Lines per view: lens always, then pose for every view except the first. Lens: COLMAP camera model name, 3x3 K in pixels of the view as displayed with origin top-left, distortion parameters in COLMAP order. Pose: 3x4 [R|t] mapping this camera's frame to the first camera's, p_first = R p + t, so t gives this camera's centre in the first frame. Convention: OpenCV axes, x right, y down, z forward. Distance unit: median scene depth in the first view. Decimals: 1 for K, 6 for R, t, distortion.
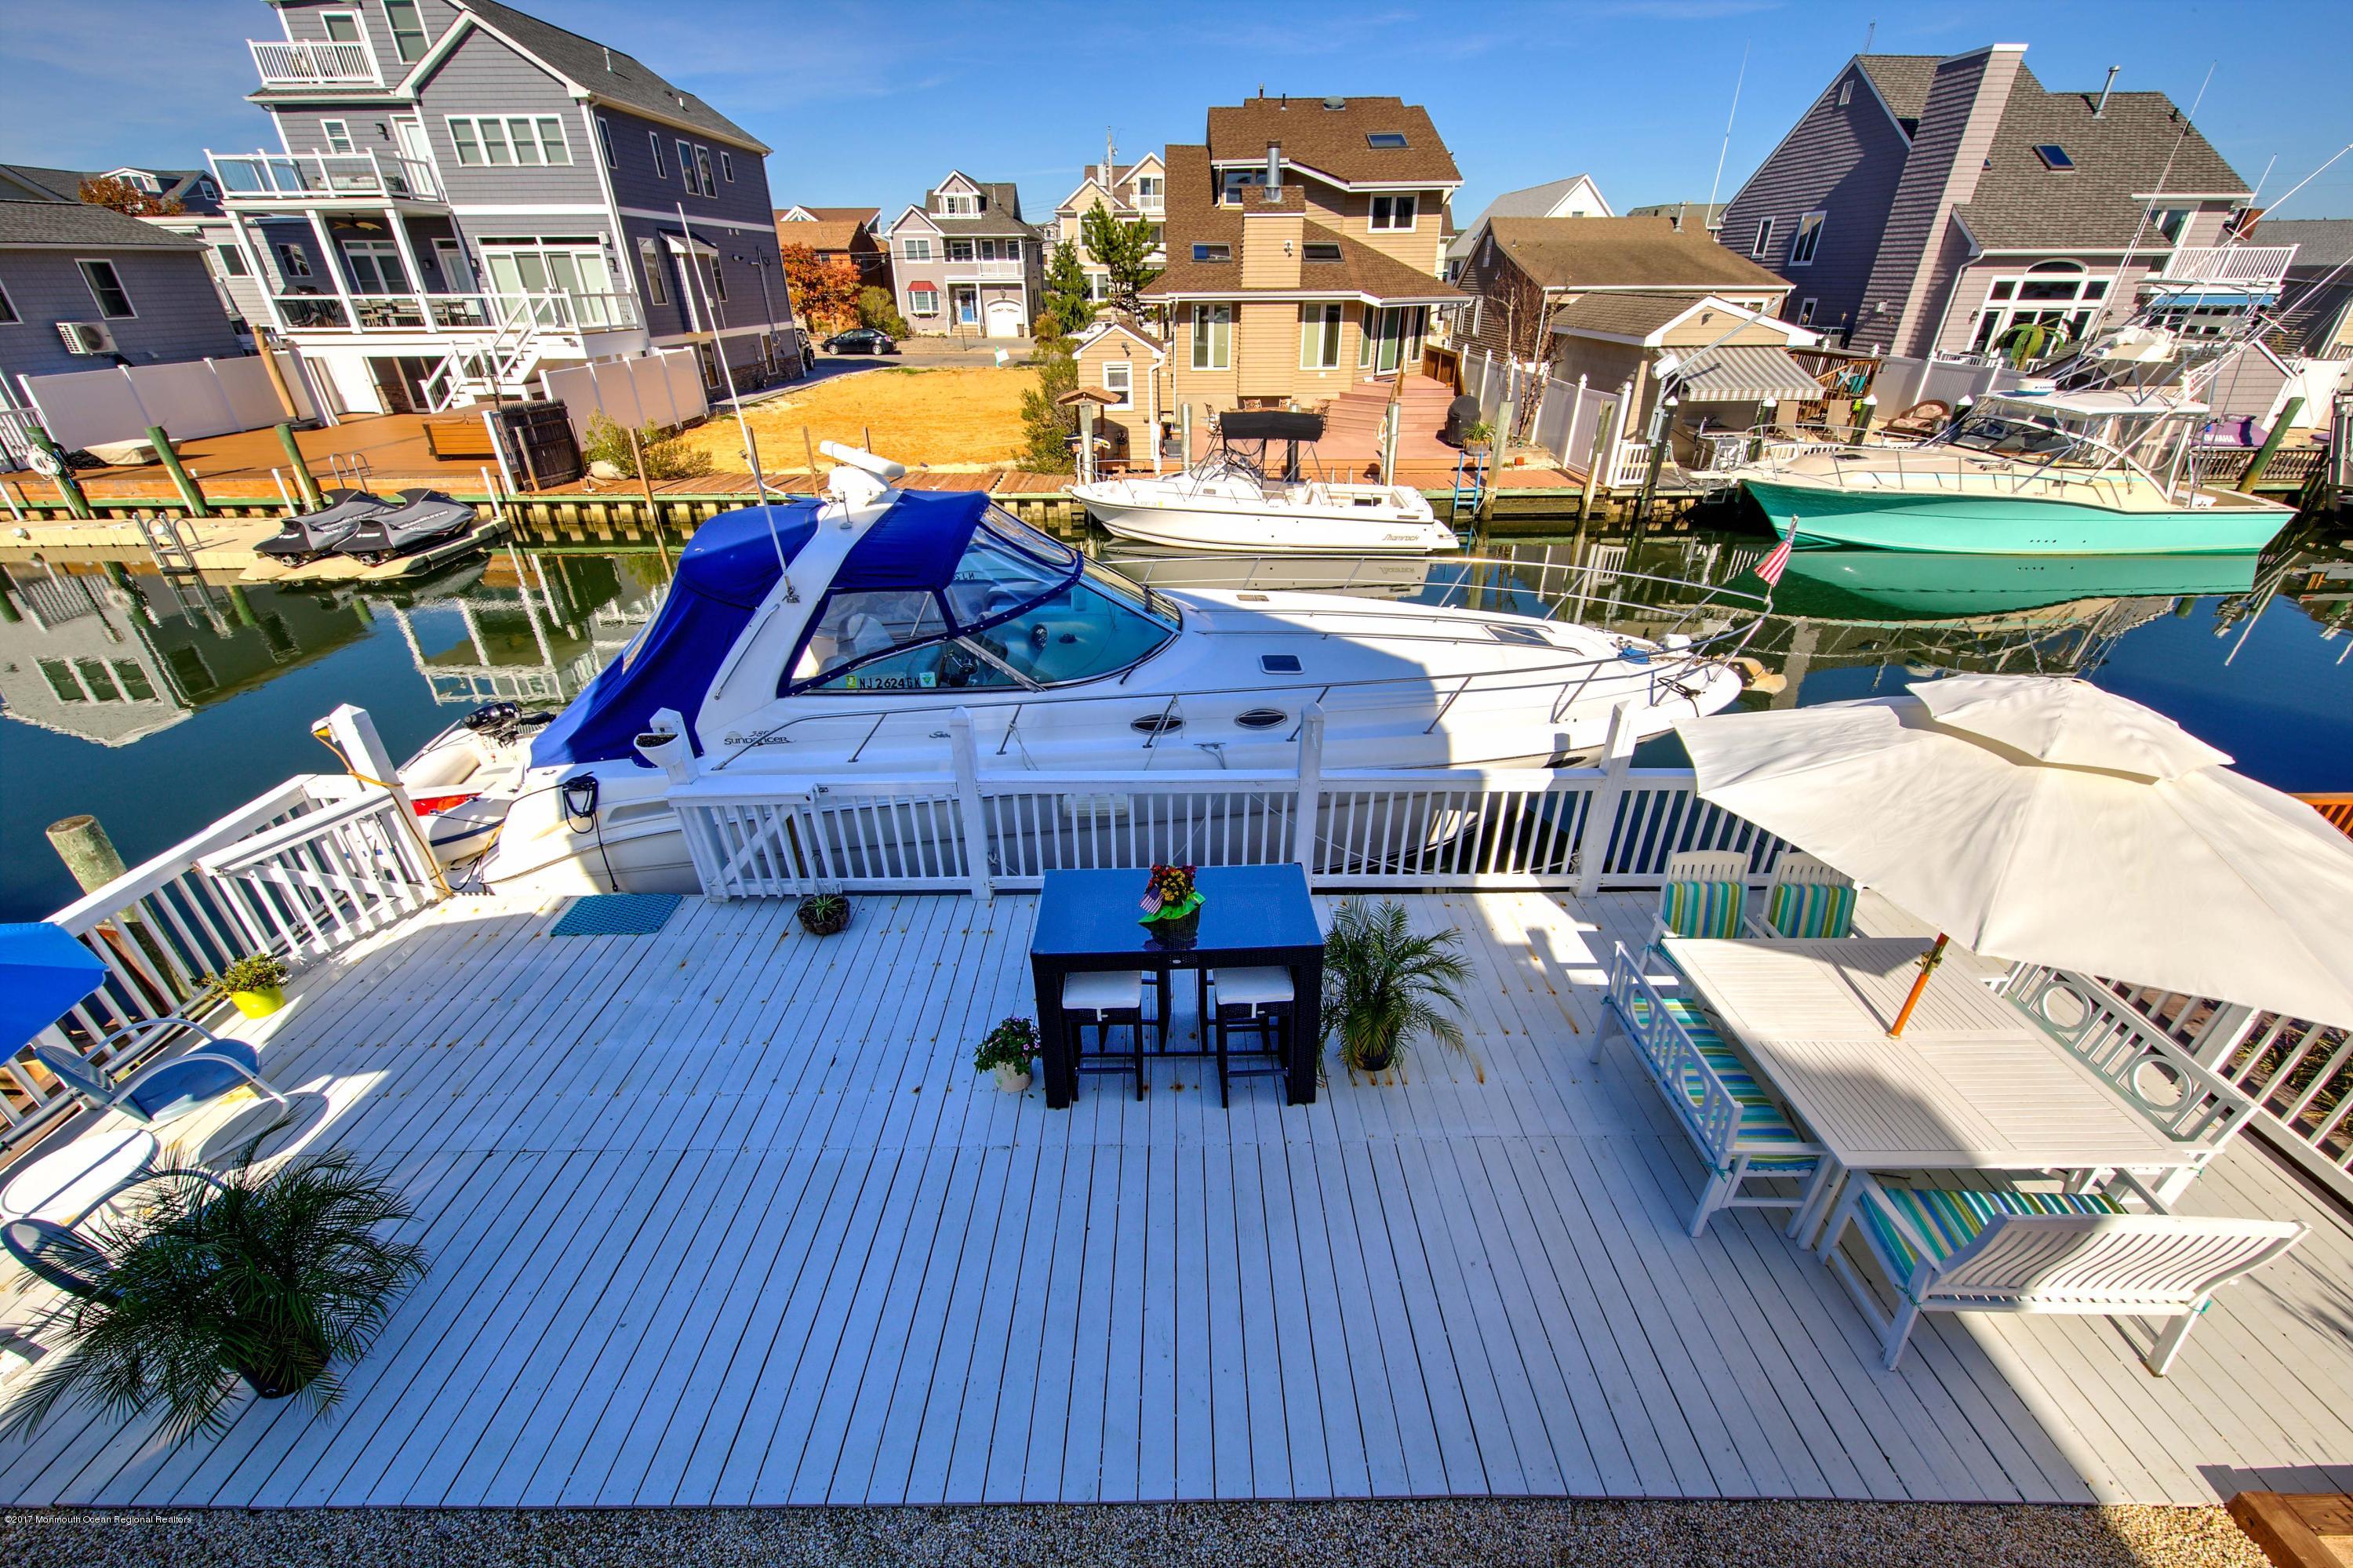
lens RADIAL K [[920.6, 0, 1174.4], [0, 920.6, 786.5], [0, 0, 1]] dist [0.014711, -0.007319]
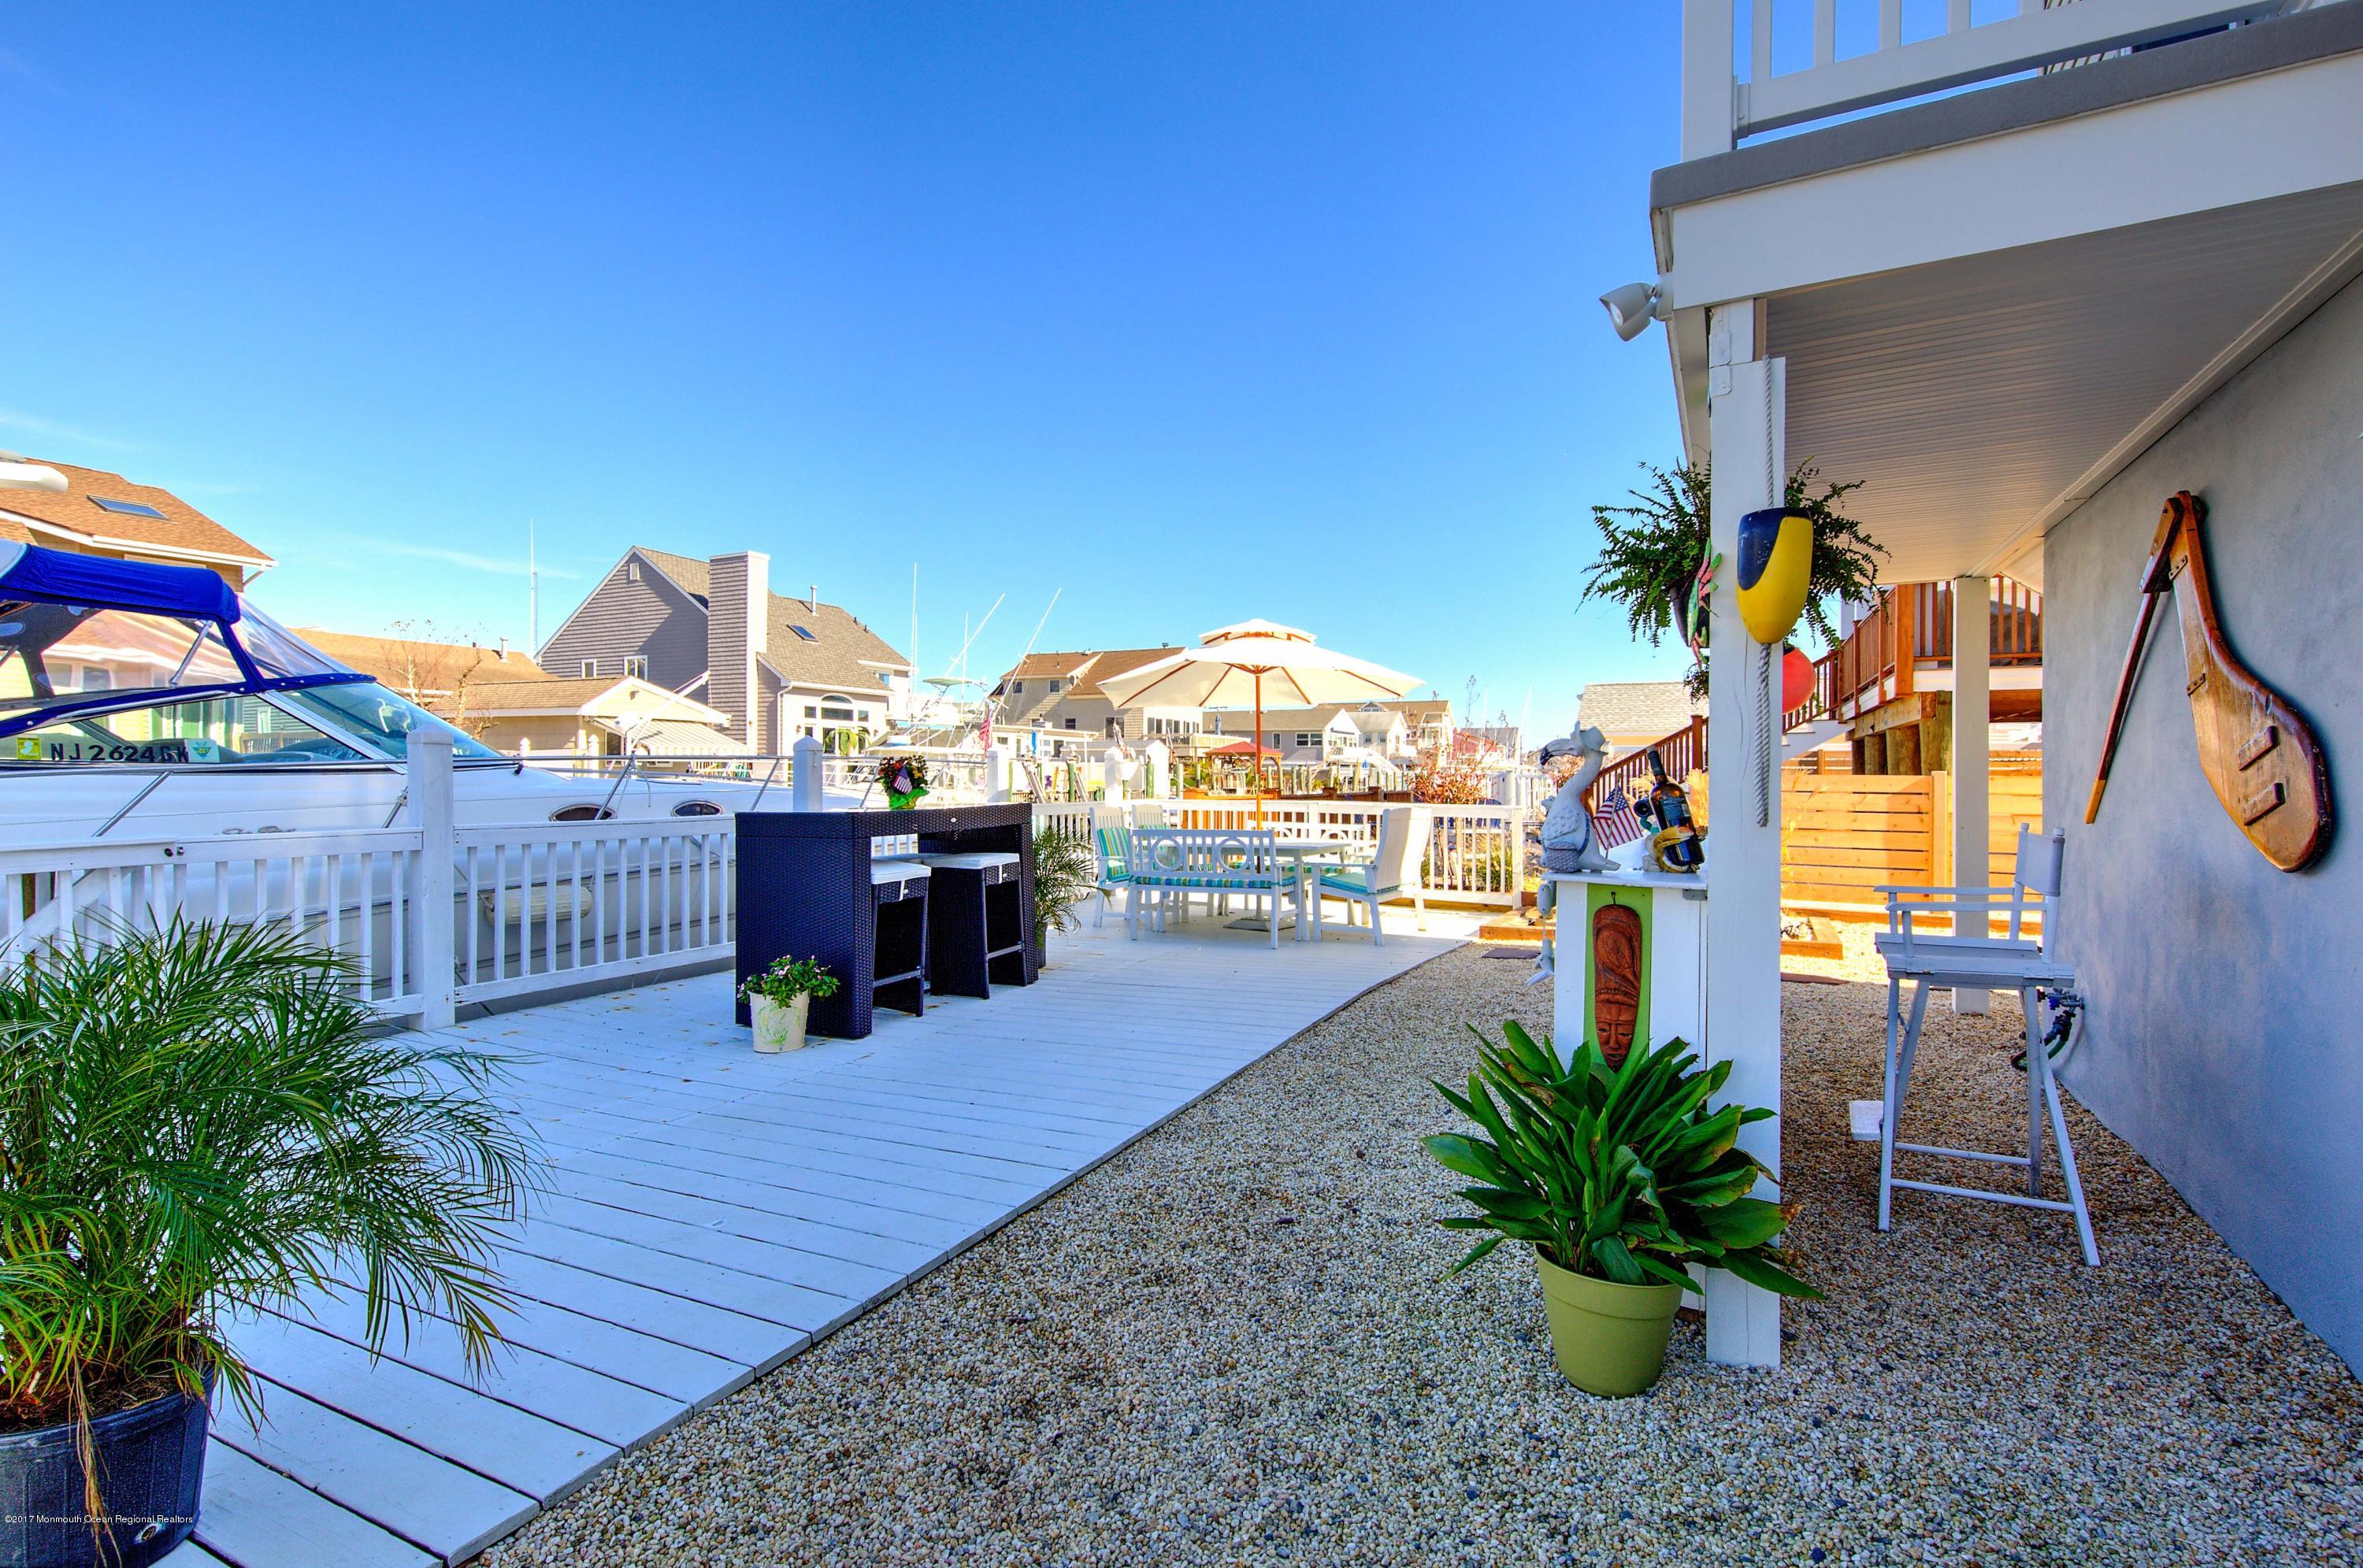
lens RADIAL K [[1040.8, 0, 1197.9], [0, 1040.8, 776.7], [0, 0, 1]] dist [0.017732, -0.011181]
pose [[0.445508, 0.011634, 0.895202, -0.199831], [0.421837, 0.879235, -0.221359, 0.112373], [-0.789668, 0.476247, 0.386799, 0.060043]]
